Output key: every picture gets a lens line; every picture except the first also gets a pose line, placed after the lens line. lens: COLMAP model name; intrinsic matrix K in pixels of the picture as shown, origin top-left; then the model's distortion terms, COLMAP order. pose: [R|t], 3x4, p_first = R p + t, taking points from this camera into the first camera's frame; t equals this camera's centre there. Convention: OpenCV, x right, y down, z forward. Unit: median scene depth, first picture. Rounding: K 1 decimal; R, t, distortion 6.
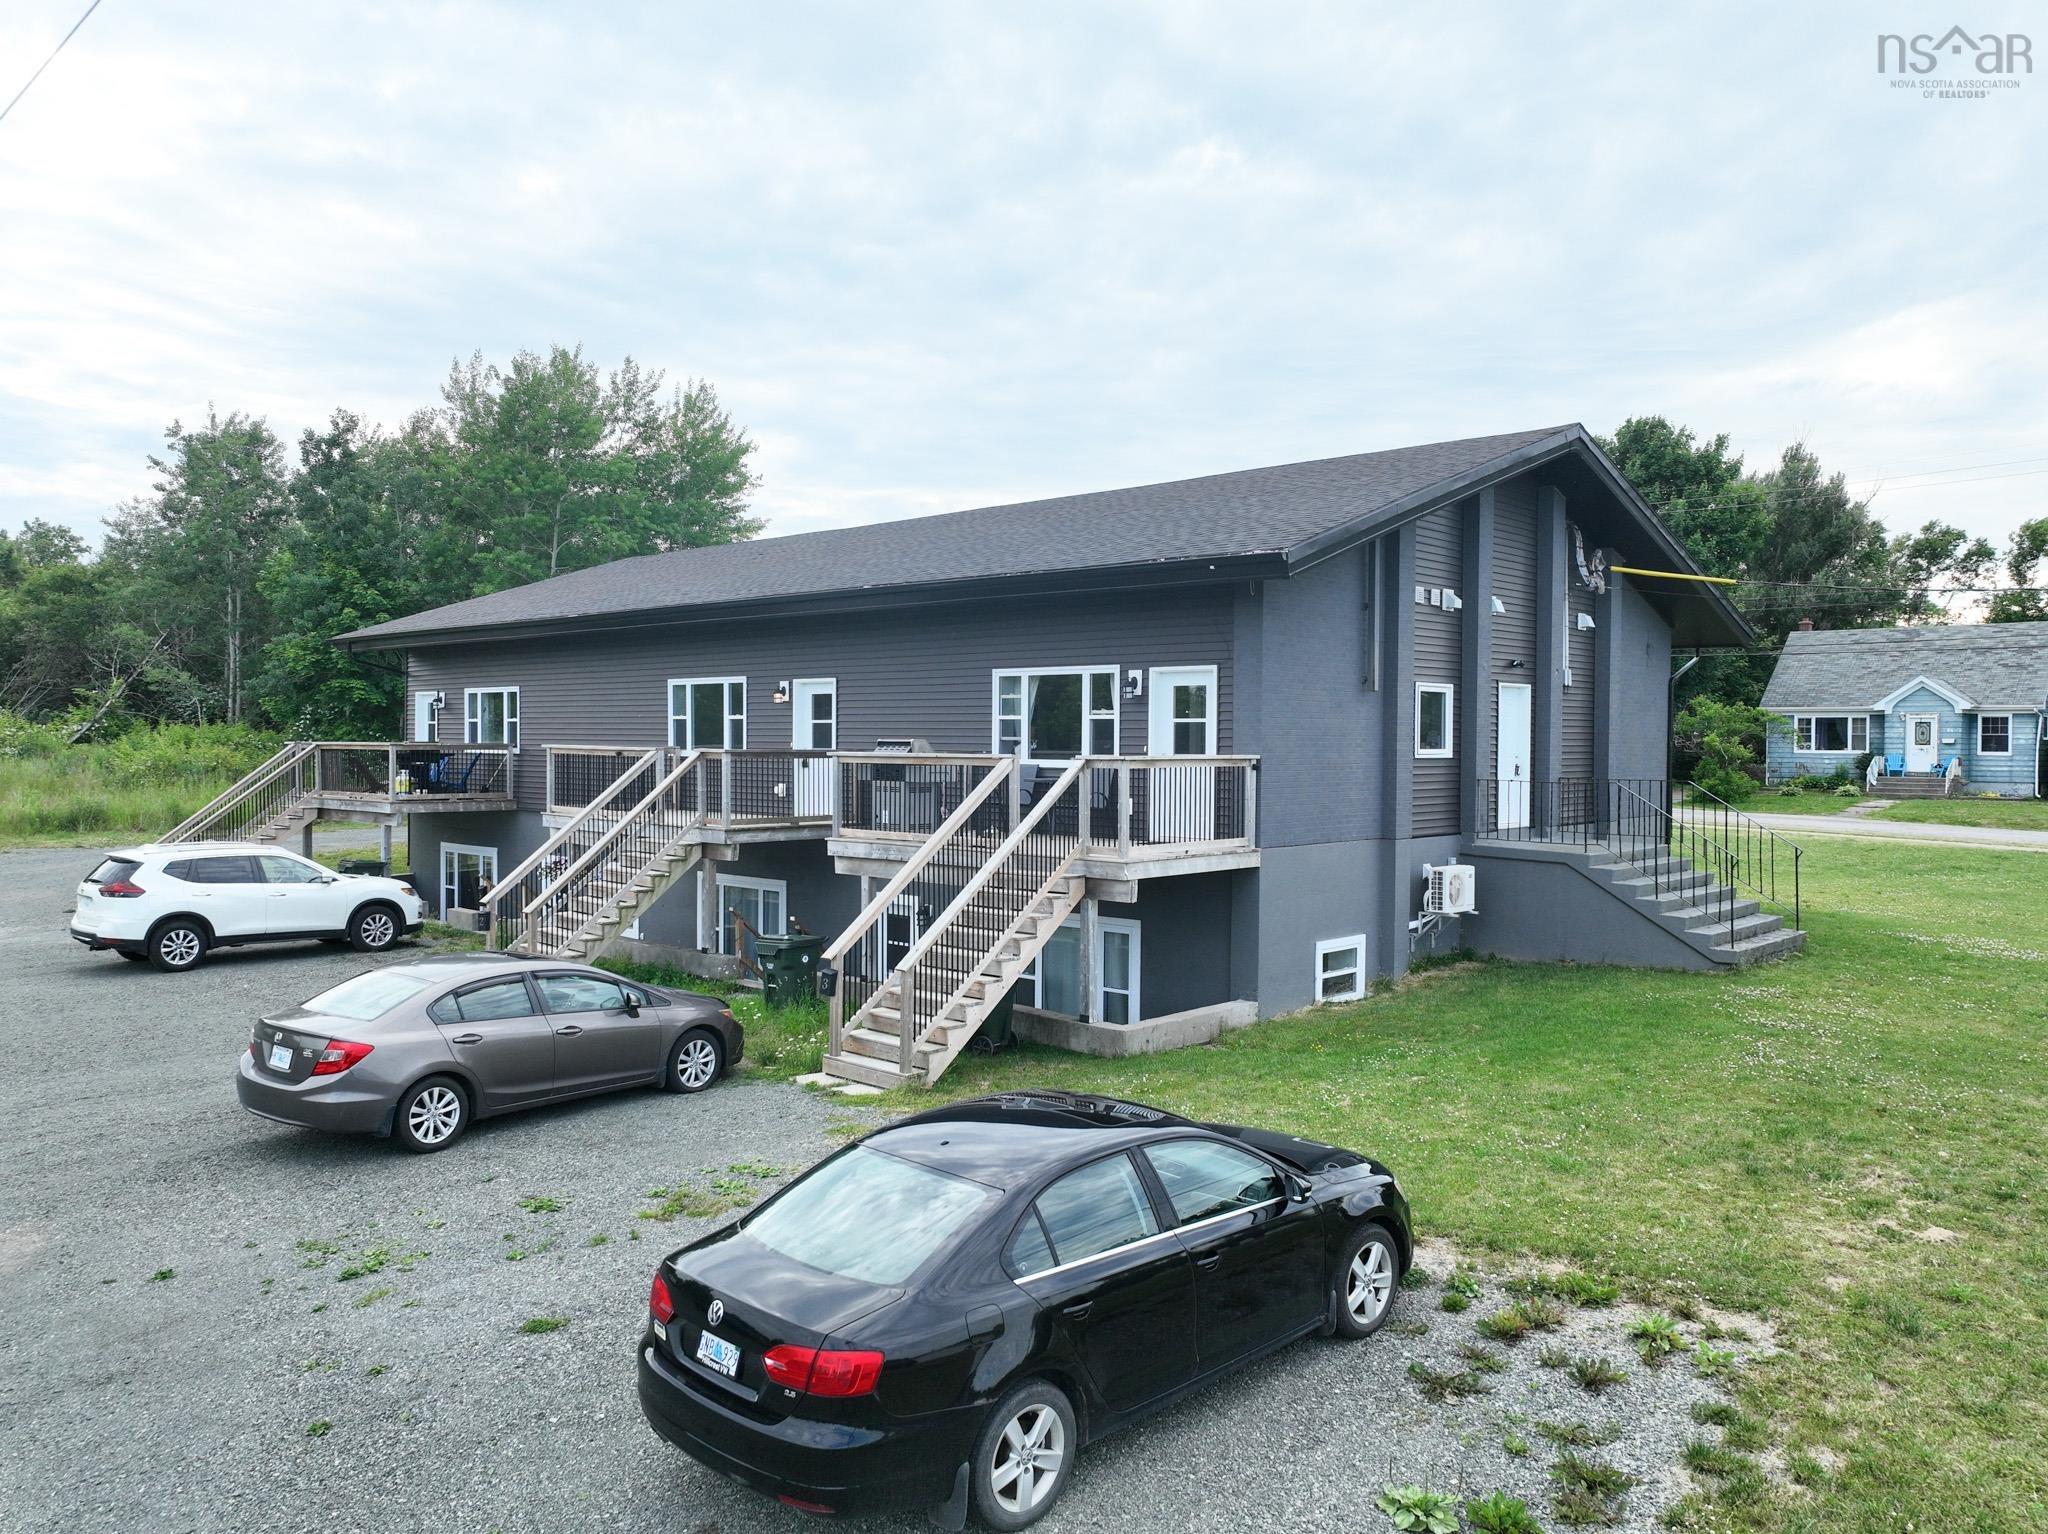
lens RADIAL K [[1551.7, 0, 1024.0], [0, 1551.7, 767.0], [0, 0, 1]] dist [-0.046094, 0.144898]
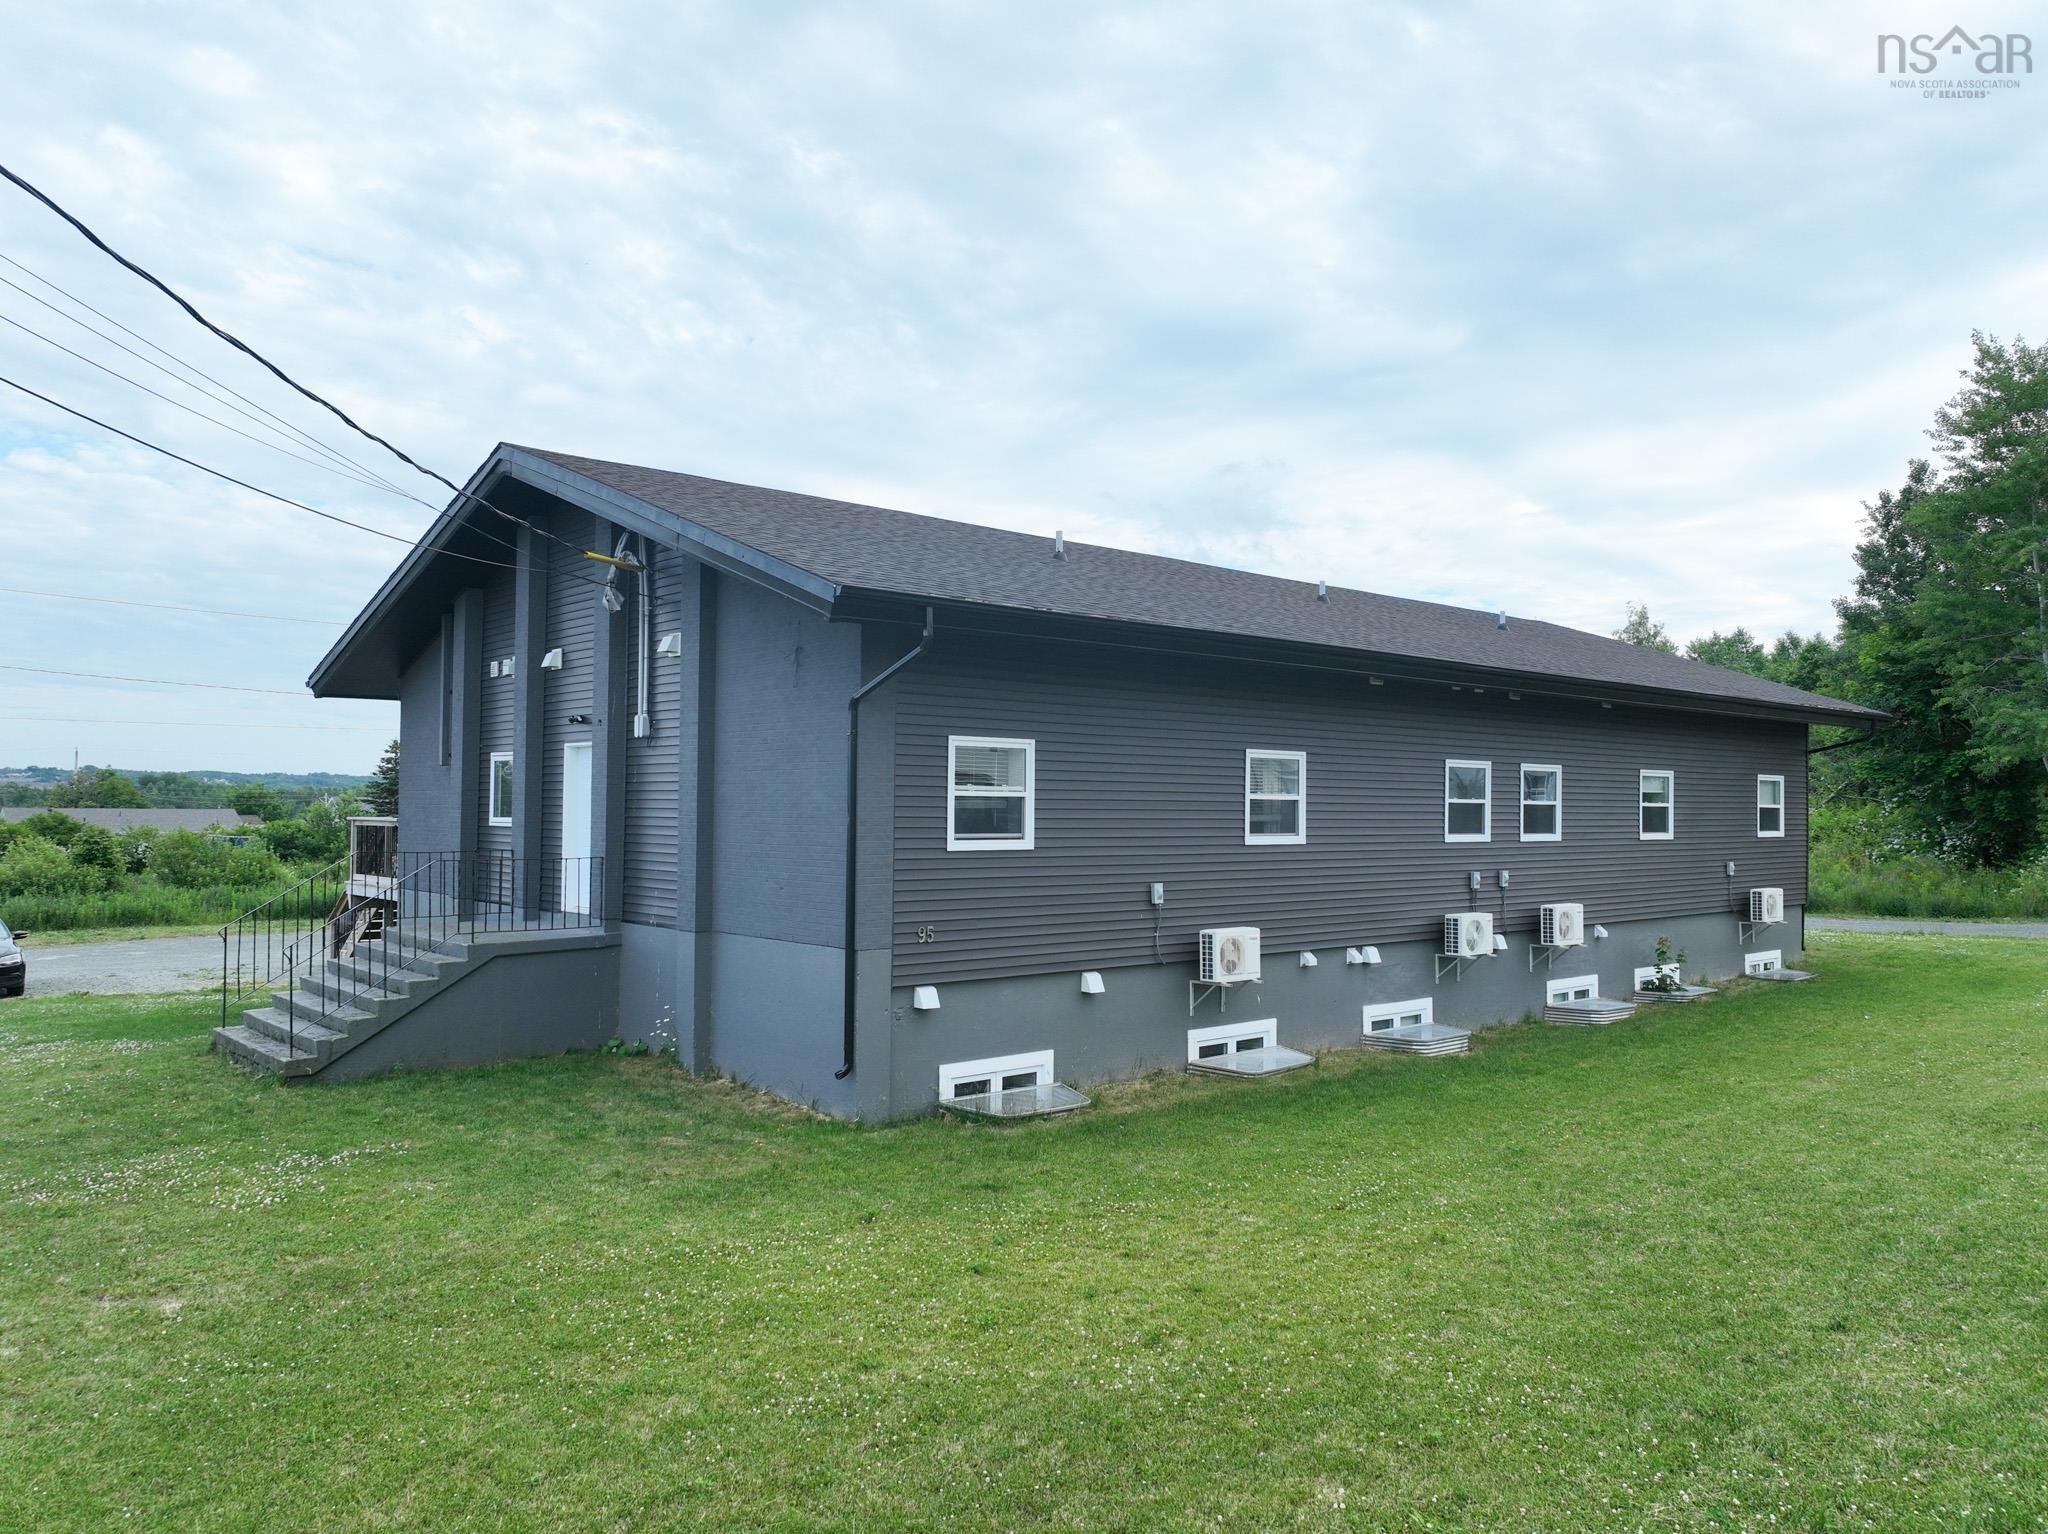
lens RADIAL K [[1494.0, 0, 1040.7], [0, 1494.0, 776.9], [0, 0, 1]] dist [0.004345, 0.004065]
pose [[-0.083434, -0.026514, -0.996161, 1.219089], [-0.027243, 0.999333, -0.024317, -0.024067], [0.996141, 0.025109, -0.084100, 1.442863]]
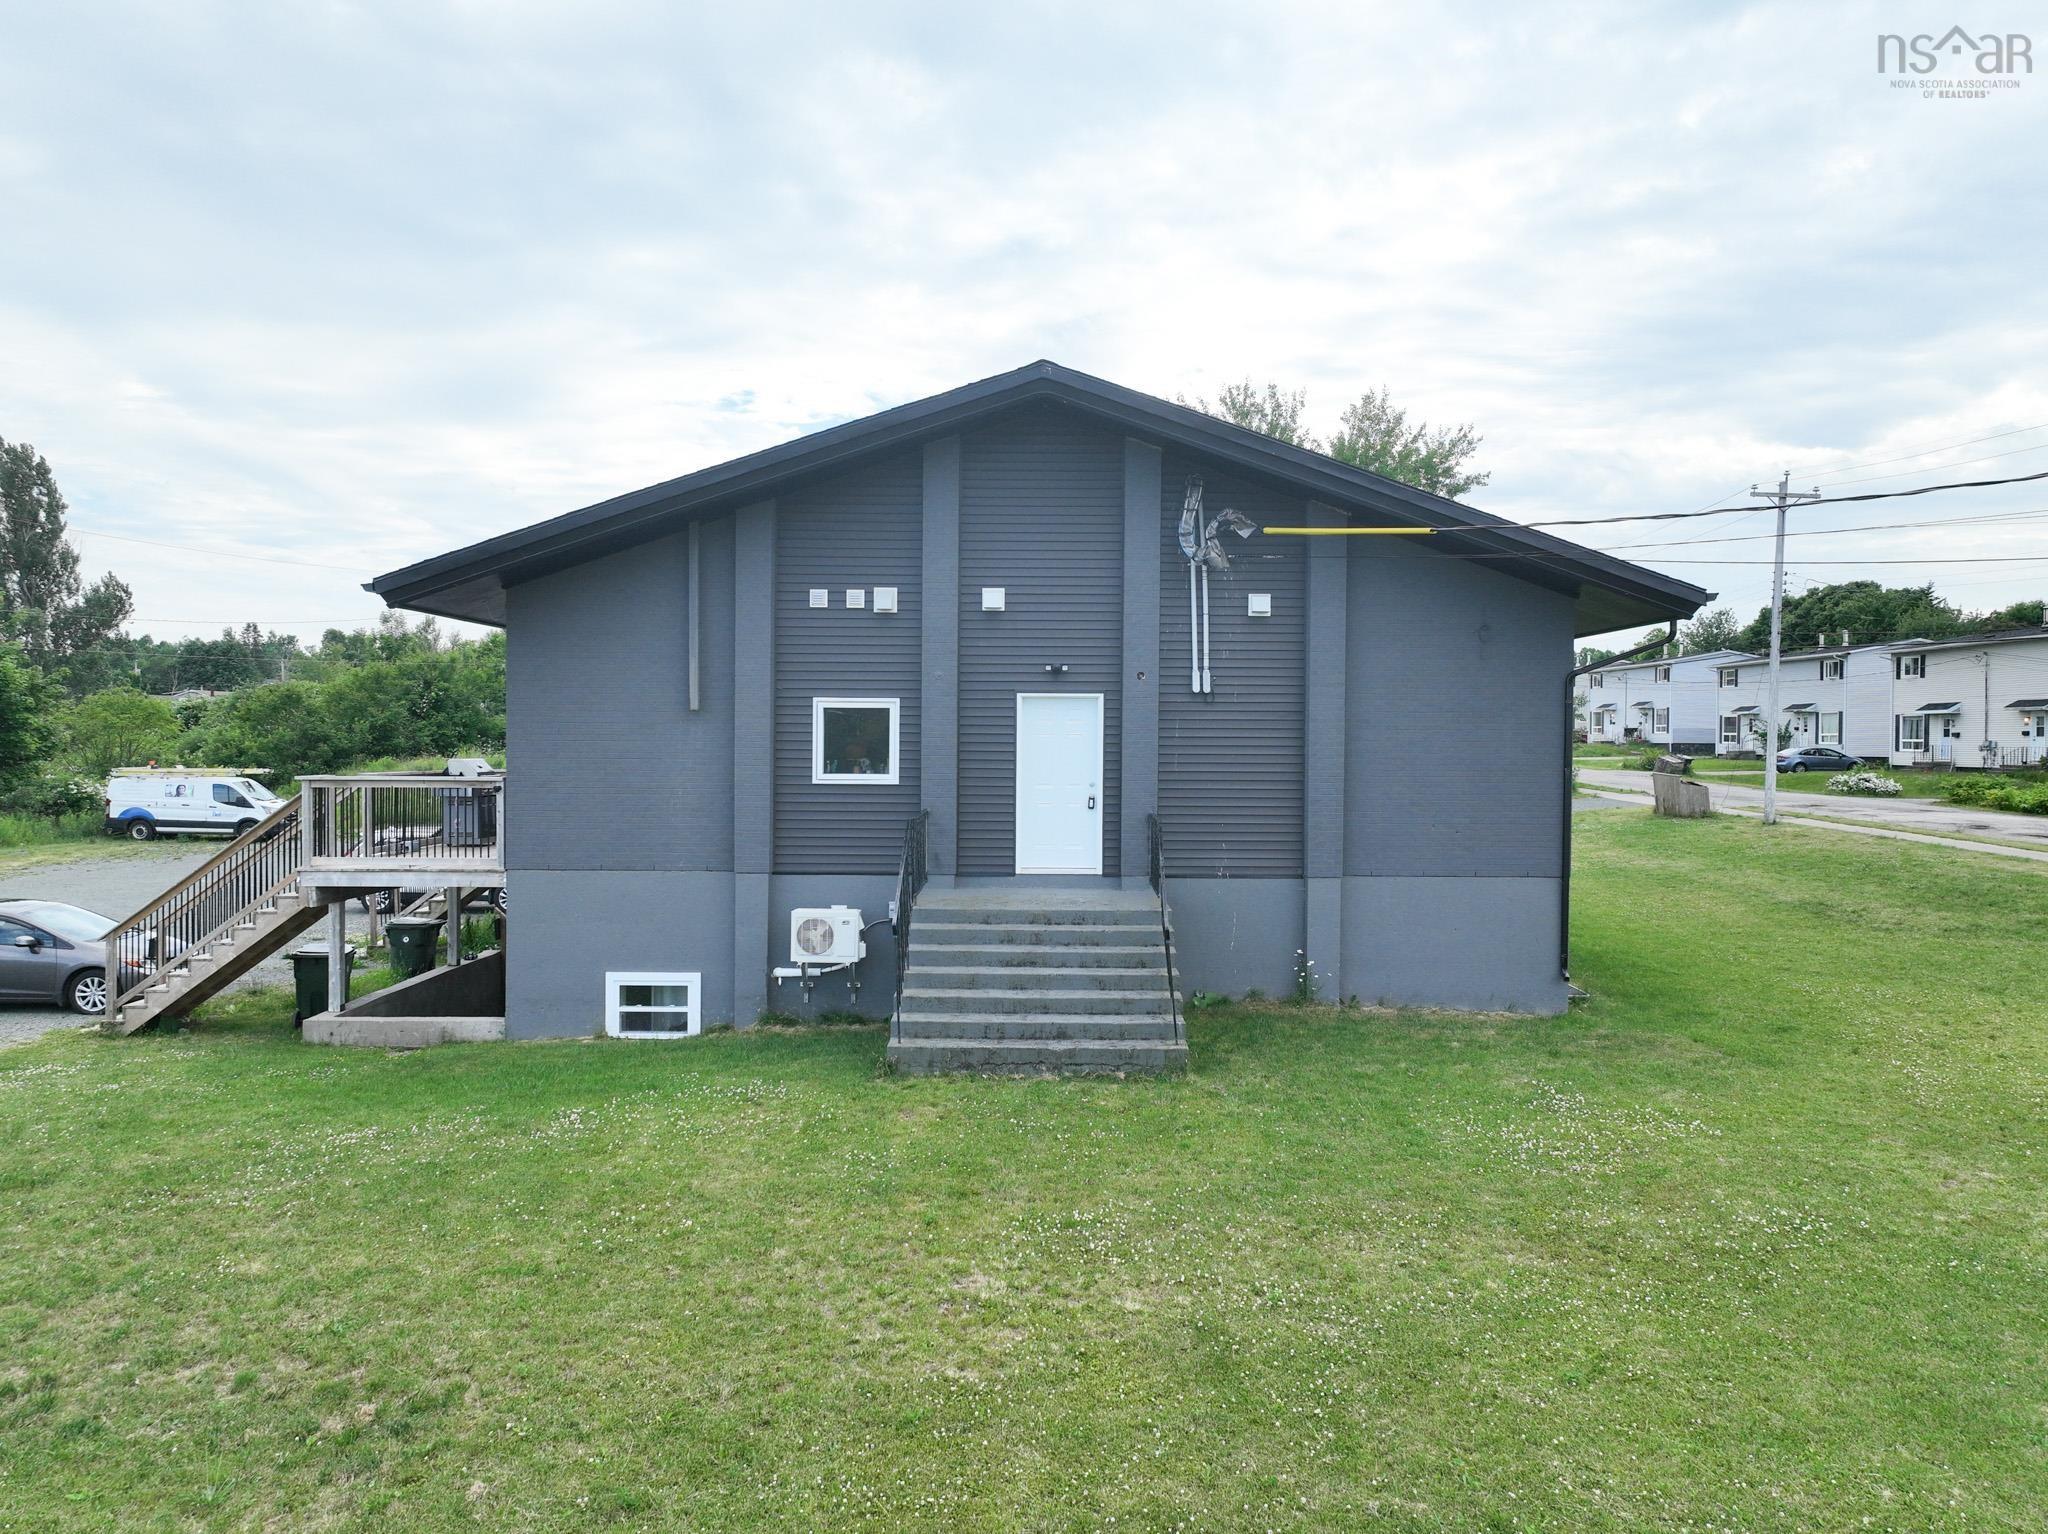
lens RADIAL K [[1497.6, 0, 1024.0], [0, 1497.6, 767.0], [0, 0, 1]] dist [-0.008515, -0.006282]
pose [[0.684739, 0.011197, -0.728703, 0.950697], [-0.015487, 0.999880, 0.000812, -0.017882], [0.728624, 0.010729, 0.684830, 0.498280]]
